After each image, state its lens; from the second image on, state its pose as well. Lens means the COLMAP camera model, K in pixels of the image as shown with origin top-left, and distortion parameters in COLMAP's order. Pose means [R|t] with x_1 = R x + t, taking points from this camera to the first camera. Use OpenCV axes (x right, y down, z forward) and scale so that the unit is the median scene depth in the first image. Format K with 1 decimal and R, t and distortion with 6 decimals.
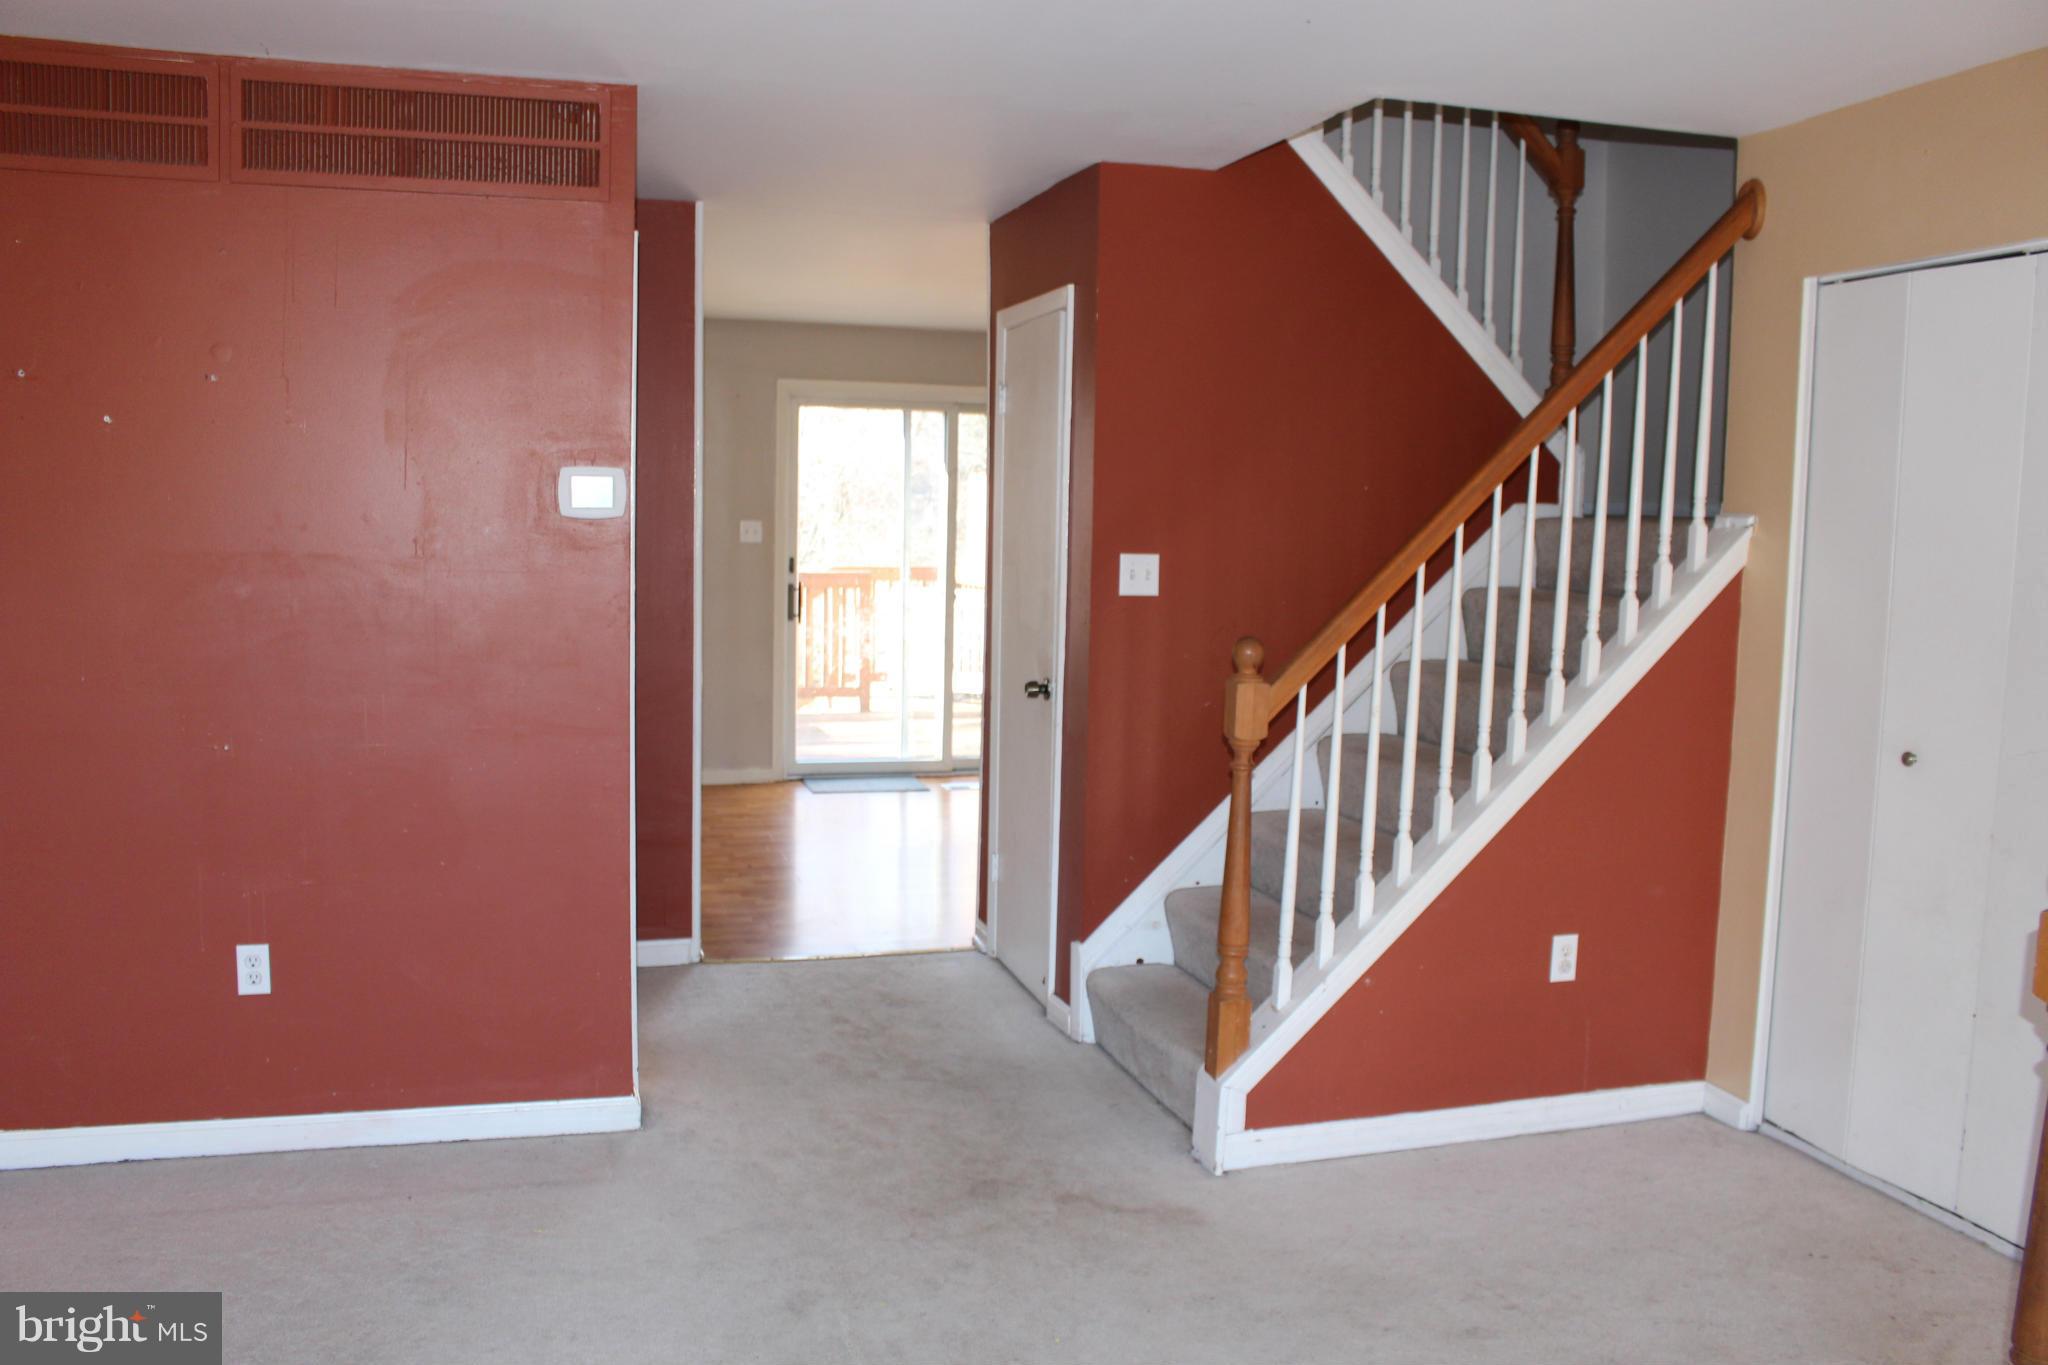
lens RADIAL K [[1687.2, 0, 1024.0], [0, 1687.2, 682.5], [0, 0, 1]] dist [-0.153466, 0.131493]
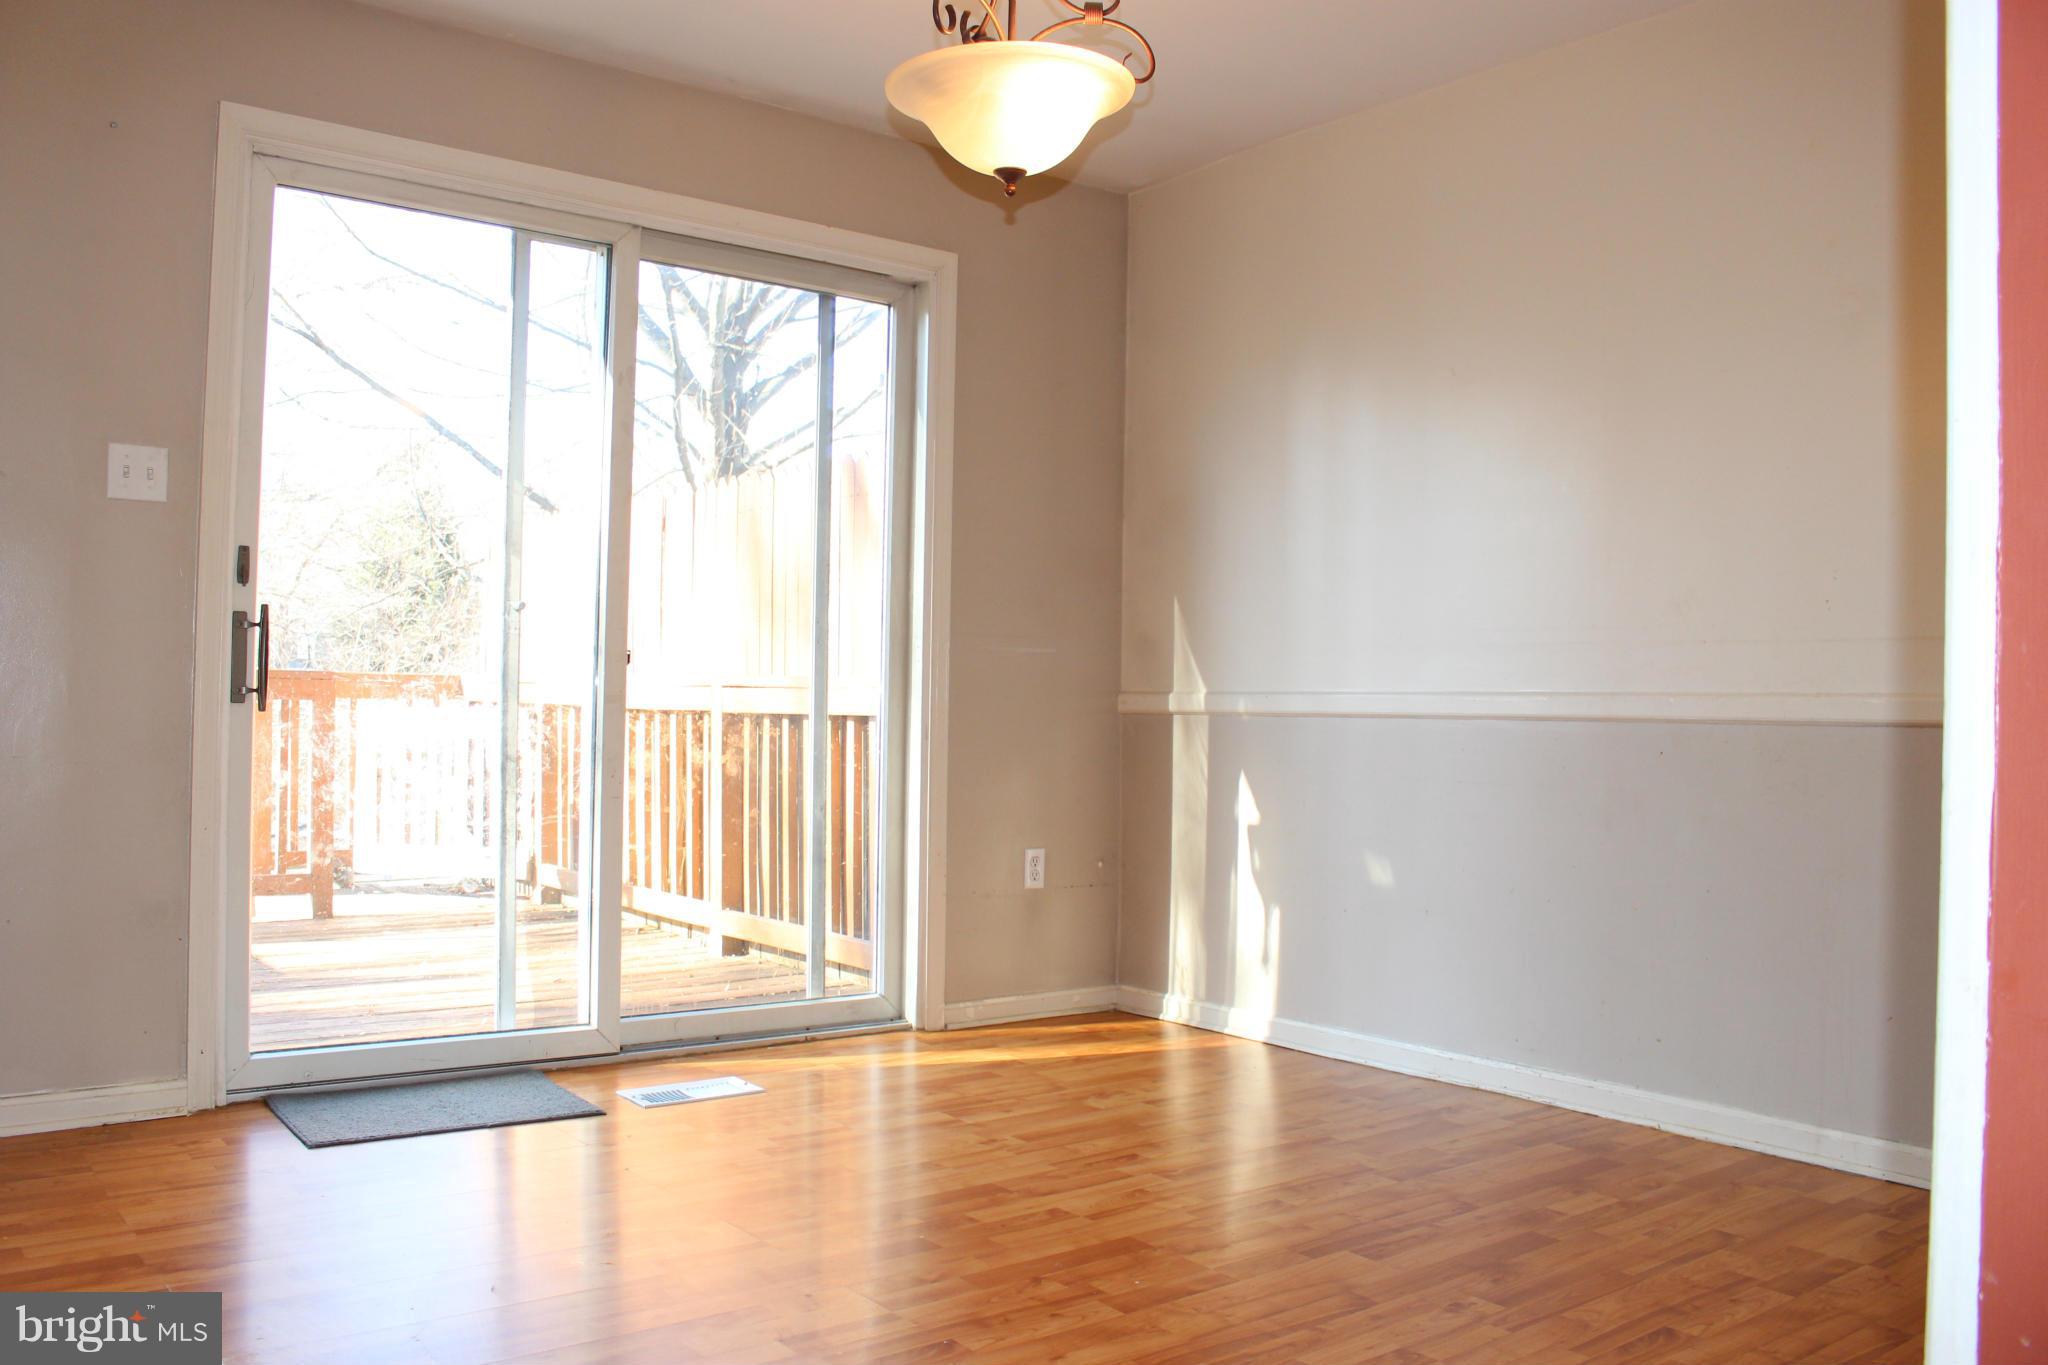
lens RADIAL K [[1687.2, 0, 1024.0], [0, 1687.2, 682.5], [0, 0, 1]] dist [-0.153466, 0.131493]
pose [[0.935778, 0.004239, 0.352565, -0.221782], [0.034971, 0.993881, -0.104770, 0.013423], [-0.350852, 0.110371, 0.929904, 1.247814]]
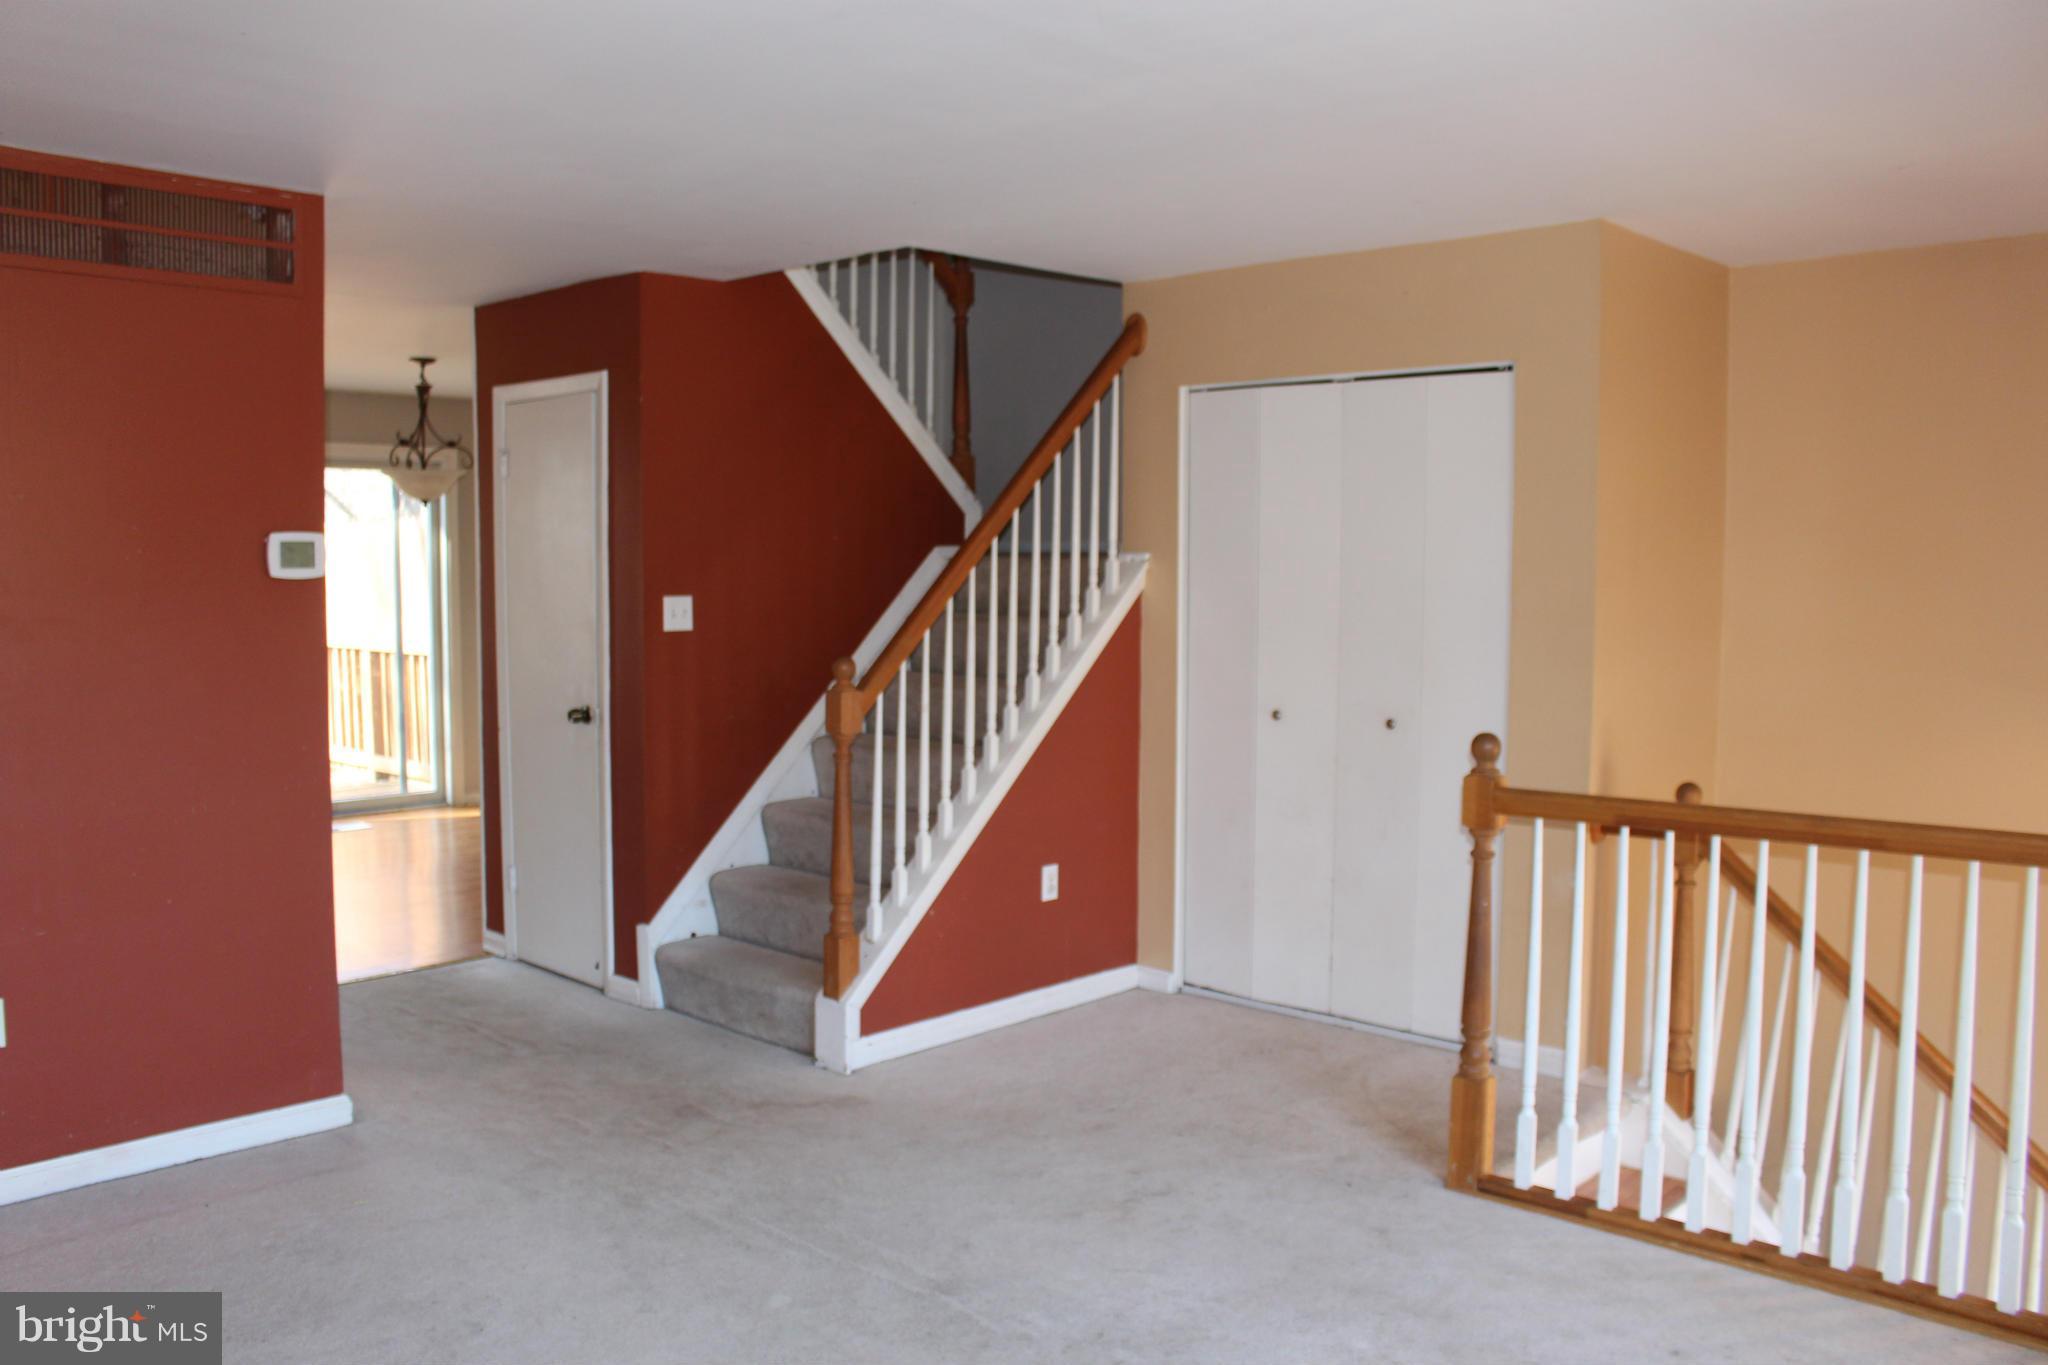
lens RADIAL K [[1687.2, 0, 1024.0], [0, 1687.2, 682.5], [0, 0, 1]] dist [-0.153466, 0.131493]
pose [[0.865845, -0.055204, 0.497257, -0.366011], [0.064788, 0.997897, -0.002027, 0.004553], [-0.496099, 0.033972, 0.867601, -0.187904]]
